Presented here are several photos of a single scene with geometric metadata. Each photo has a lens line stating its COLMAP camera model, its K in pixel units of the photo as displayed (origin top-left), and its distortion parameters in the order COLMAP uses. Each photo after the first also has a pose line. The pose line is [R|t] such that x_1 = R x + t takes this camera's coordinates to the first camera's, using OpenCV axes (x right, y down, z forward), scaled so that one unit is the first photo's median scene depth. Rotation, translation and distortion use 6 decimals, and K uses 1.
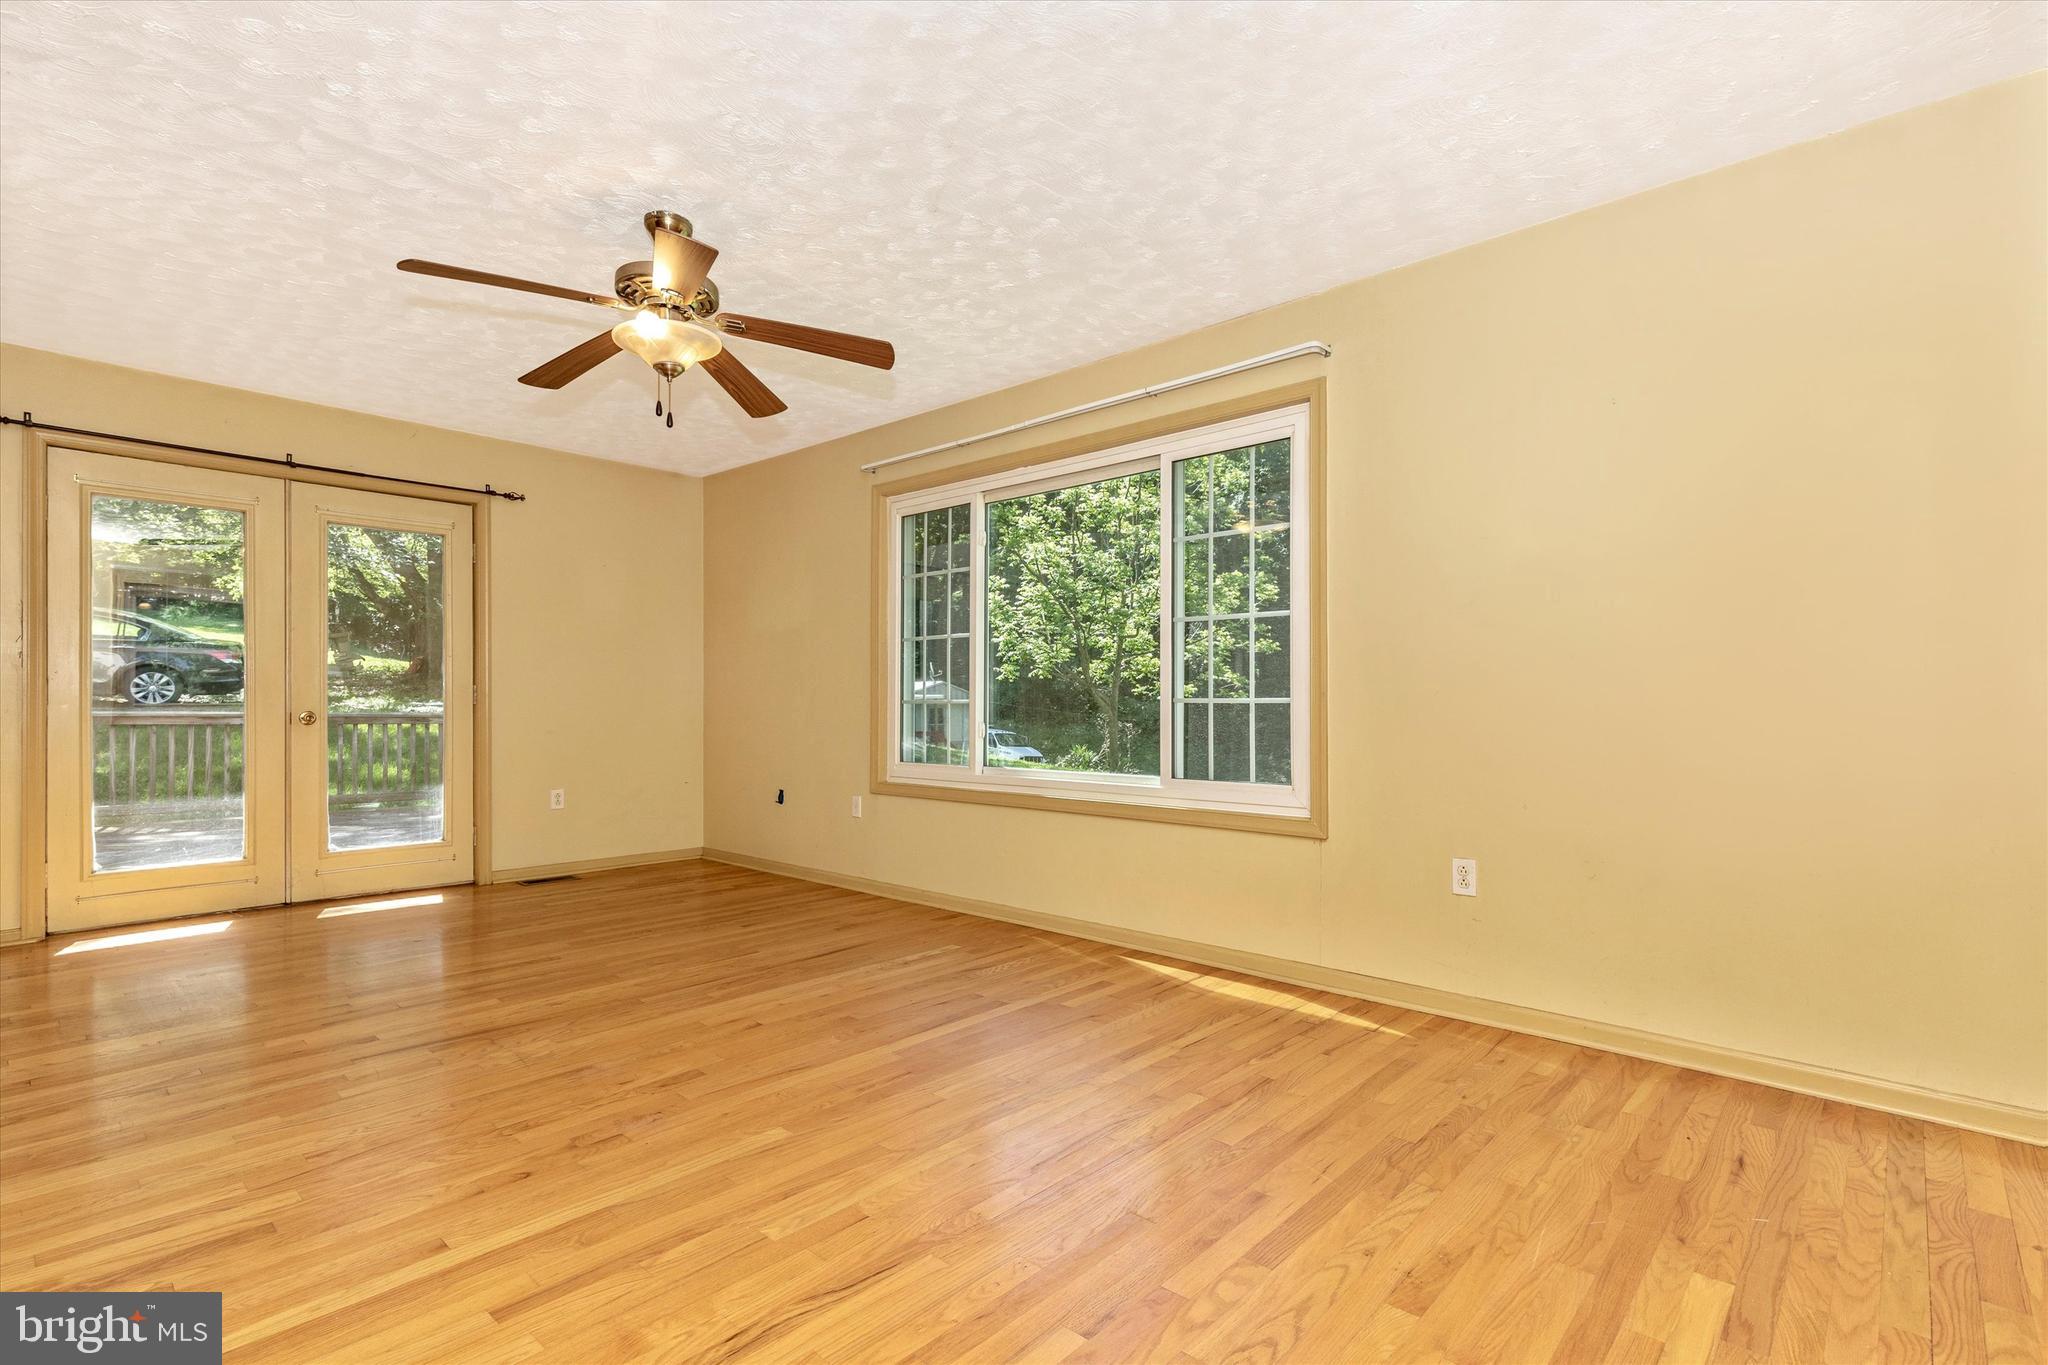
lens RADIAL K [[925.2, 0, 1026.7], [0, 925.2, 693.4], [0, 0, 1]] dist [0.003465, -0.000086]
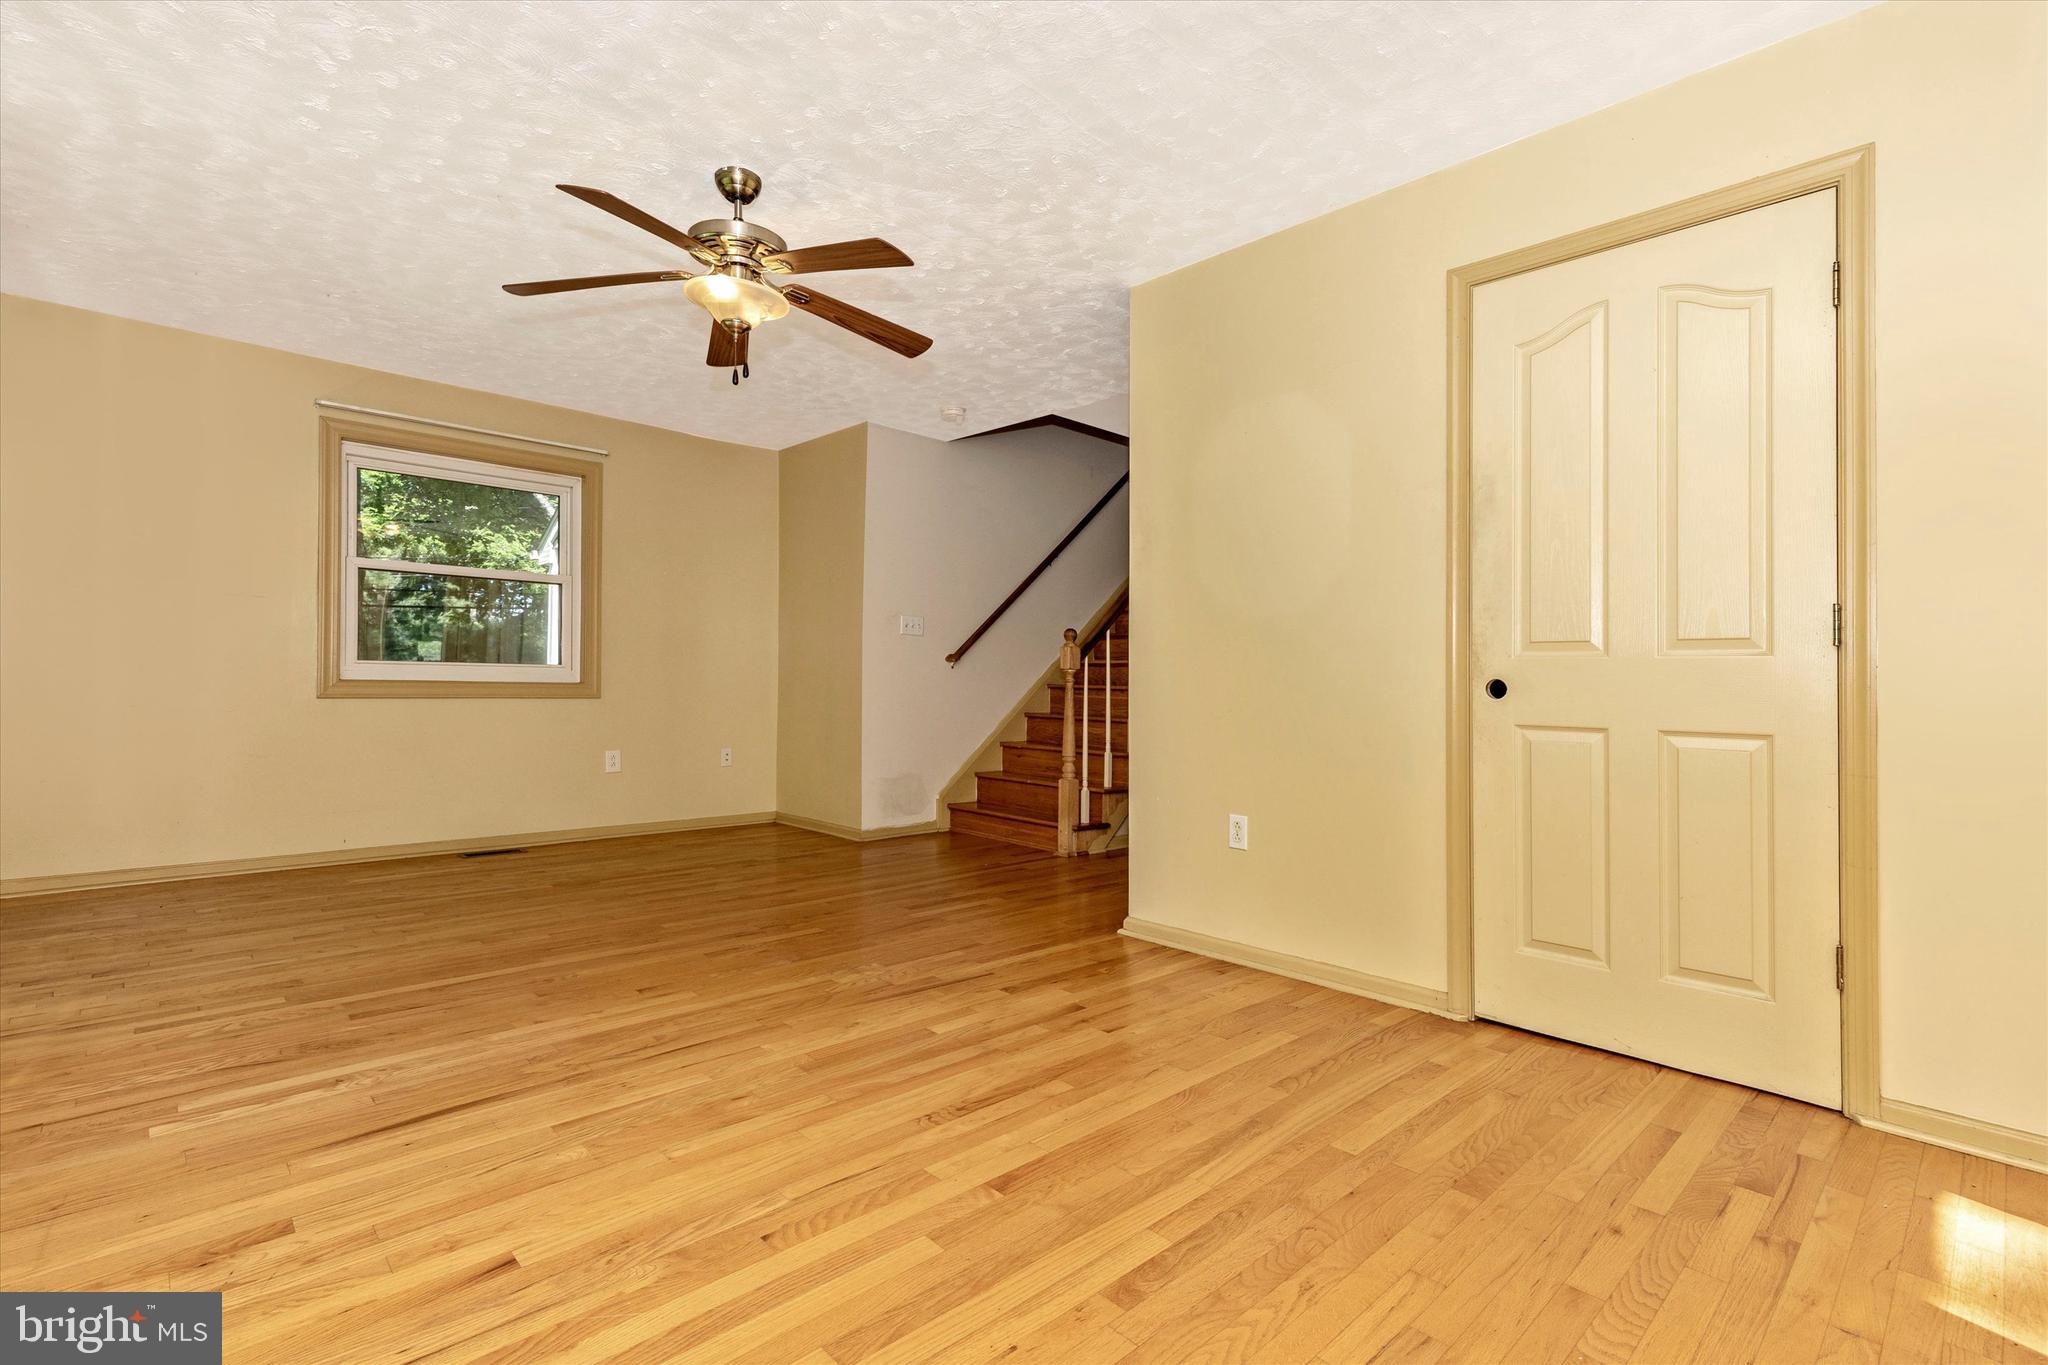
lens RADIAL K [[929.5, 0, 1028.0], [0, 929.5, 677.5], [0, 0, 1]] dist [0.003882, 0.000237]
pose [[-0.998428, -0.019133, 0.052681, -0.627063], [-0.020527, 0.999450, -0.026039, 0.041674], [-0.052154, -0.027079, -0.998272, 1.663167]]
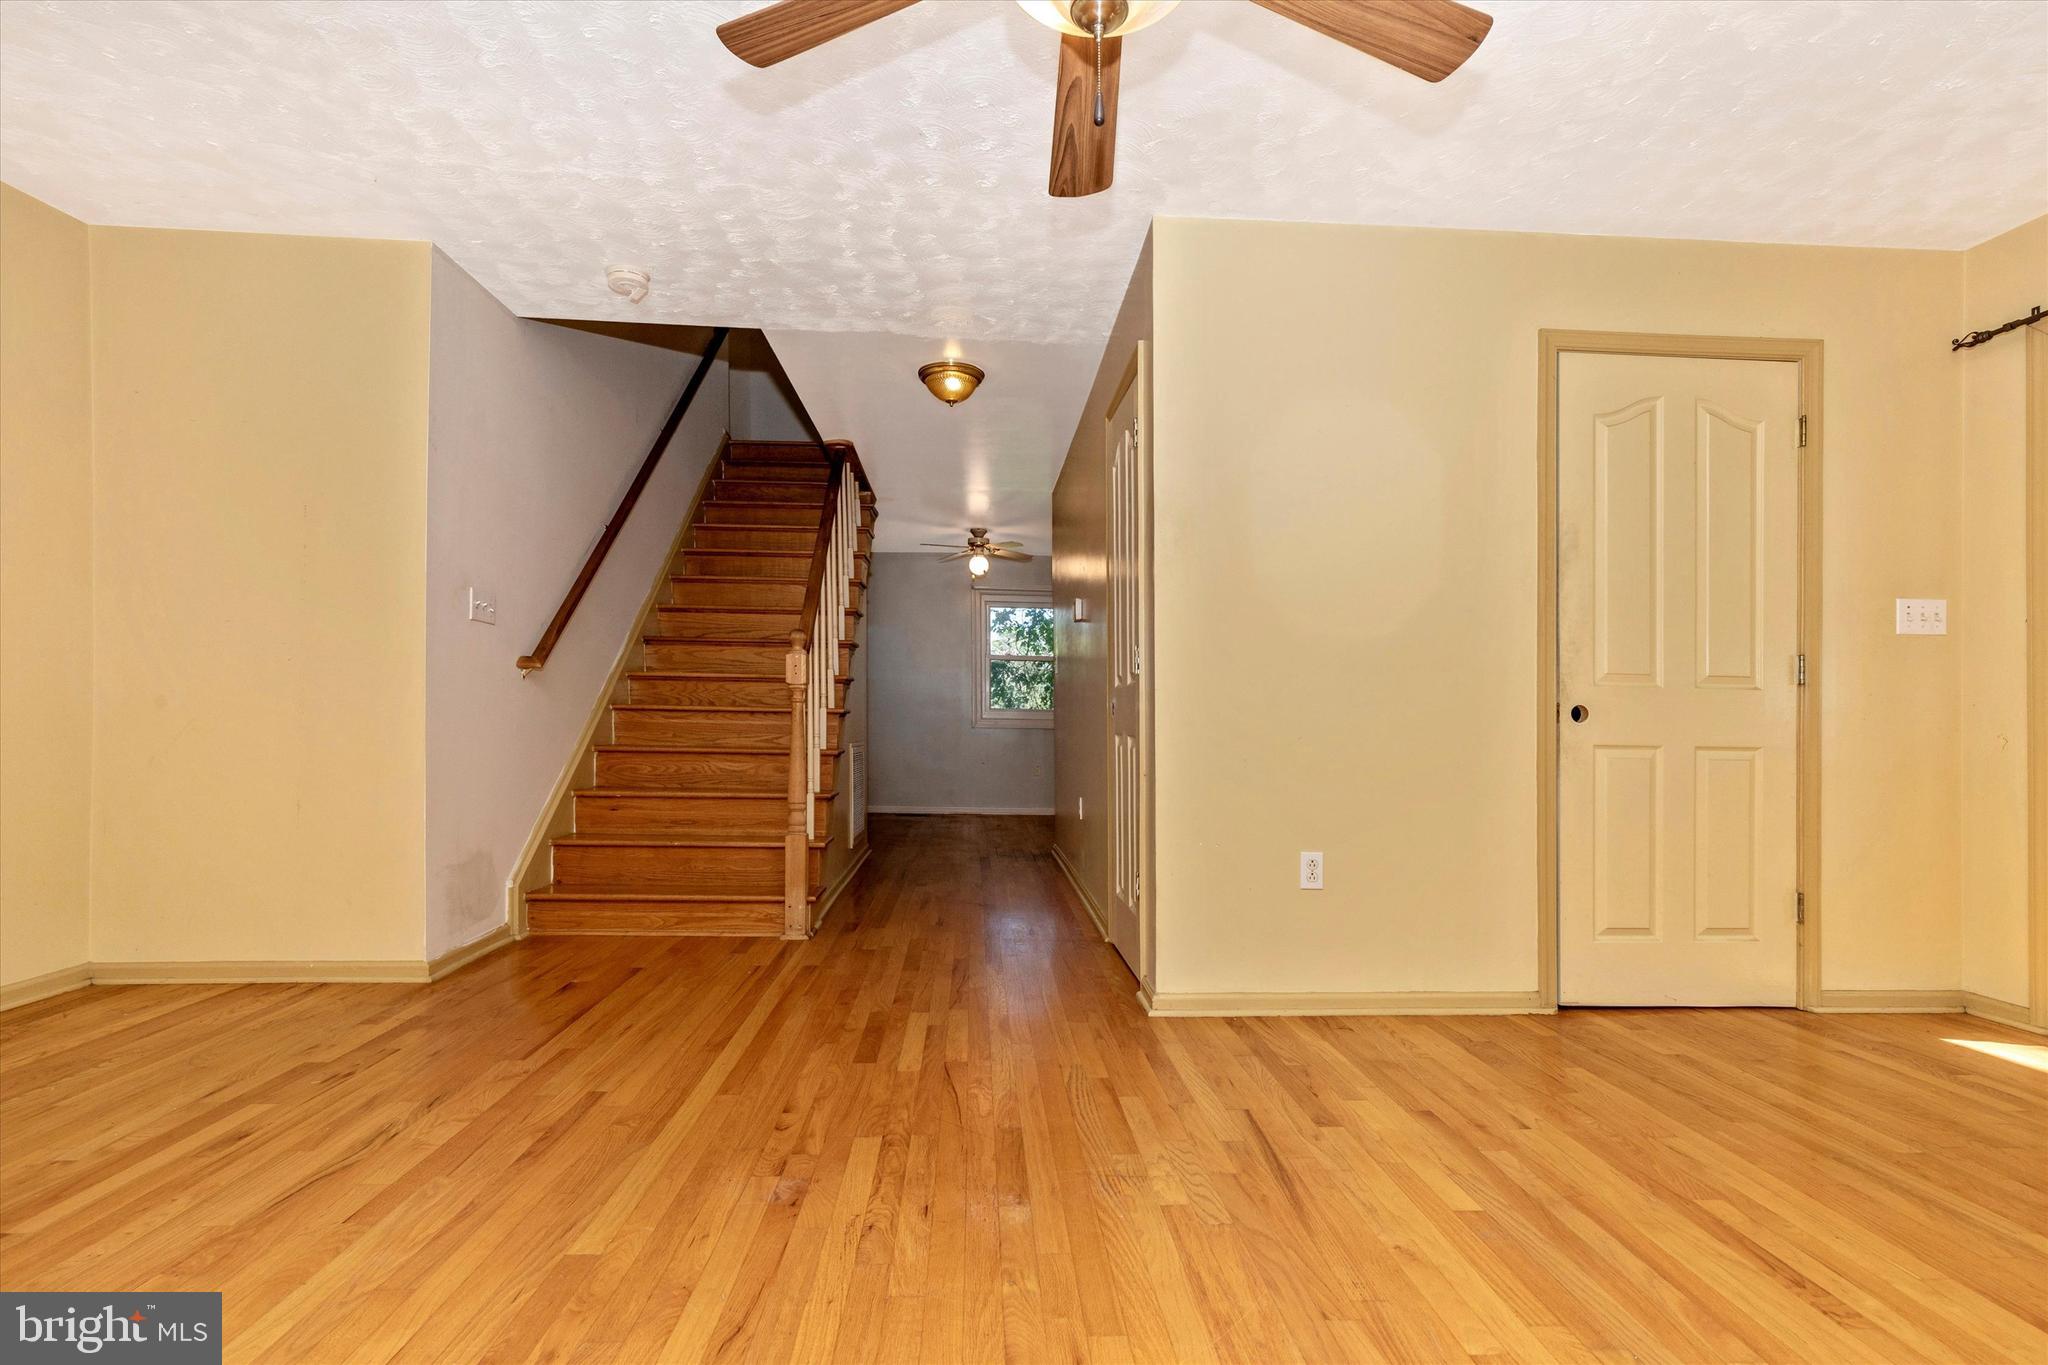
lens RADIAL K [[942.5, 0, 1025.9], [0, 942.5, 712.9], [0, 0, 1]] dist [0.007871, -0.000510]
pose [[-0.691662, -0.019891, -0.721947, 0.022910], [-0.005236, 0.999732, -0.022528, 0.044899], [0.722202, -0.011802, -0.691581, 1.114666]]
